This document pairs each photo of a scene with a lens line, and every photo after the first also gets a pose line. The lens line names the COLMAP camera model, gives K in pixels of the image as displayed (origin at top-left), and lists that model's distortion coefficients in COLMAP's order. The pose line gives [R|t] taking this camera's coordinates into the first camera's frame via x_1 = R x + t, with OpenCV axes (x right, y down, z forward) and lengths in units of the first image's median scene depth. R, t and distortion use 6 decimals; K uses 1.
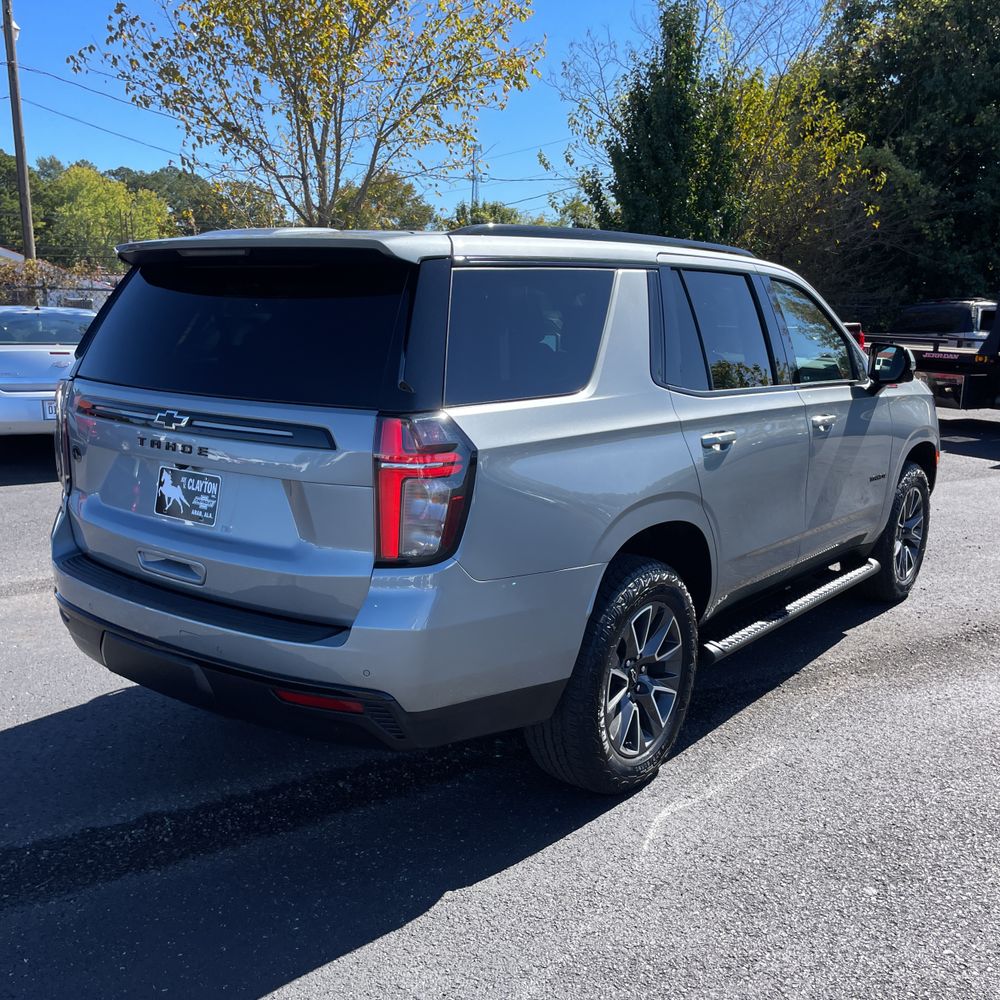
lens RADIAL K [[1024.5, 0, 500.0], [0, 1024.5, 500.0], [0, 0, 1]] dist [0.045731, -0.030395]
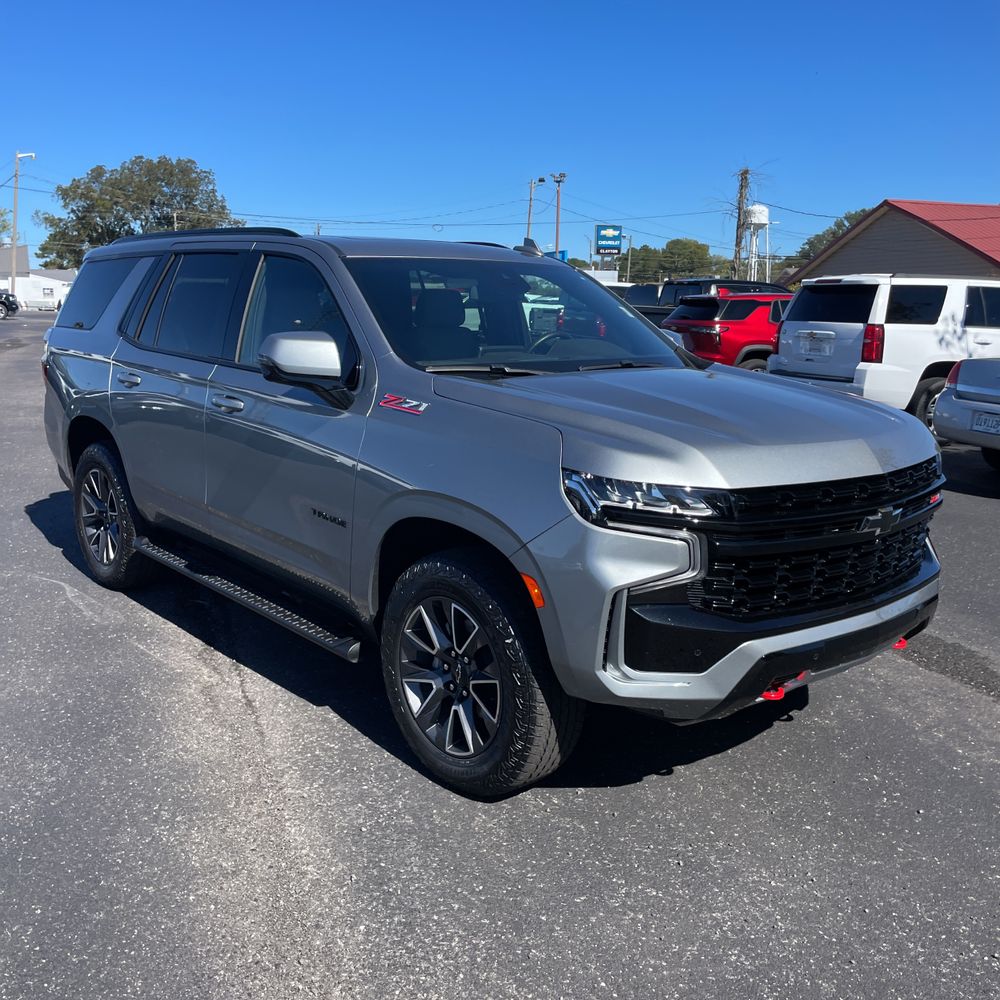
lens RADIAL K [[993.3, 0, 500.0], [0, 993.3, 500.0], [0, 0, 1]] dist [0.082590, -0.114973]
pose [[-0.172554, 0.183291, -0.967796, 1.482472], [-0.209172, 0.953306, 0.217841, -0.308693], [0.962534, 0.240025, -0.126157, 1.734811]]
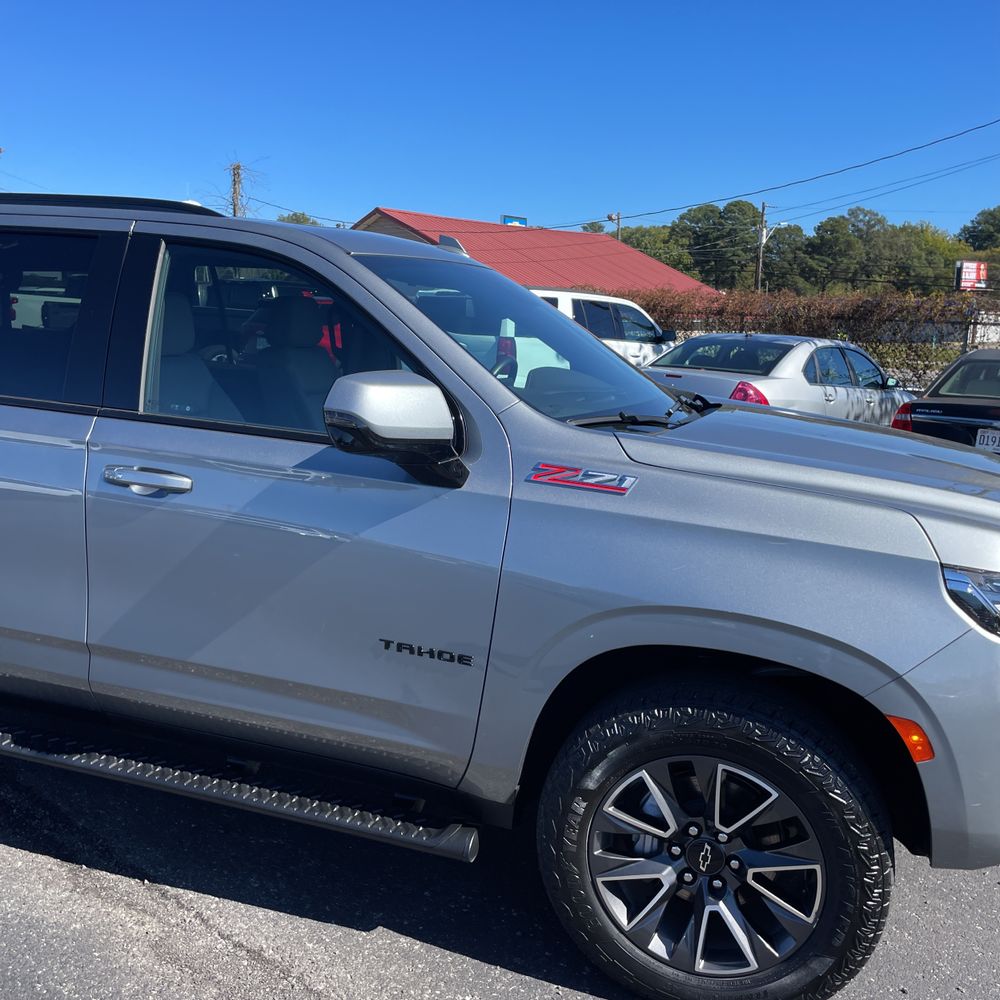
lens RADIAL K [[983.7, 0, 500.0], [0, 983.7, 500.0], [0, 0, 1]] dist [0.101289, -0.155427]
pose [[0.344263, 0.180350, -0.921388, 1.138745], [-0.216751, 0.970133, 0.108906, -0.214824], [0.913511, 0.162220, 0.373072, 1.221382]]
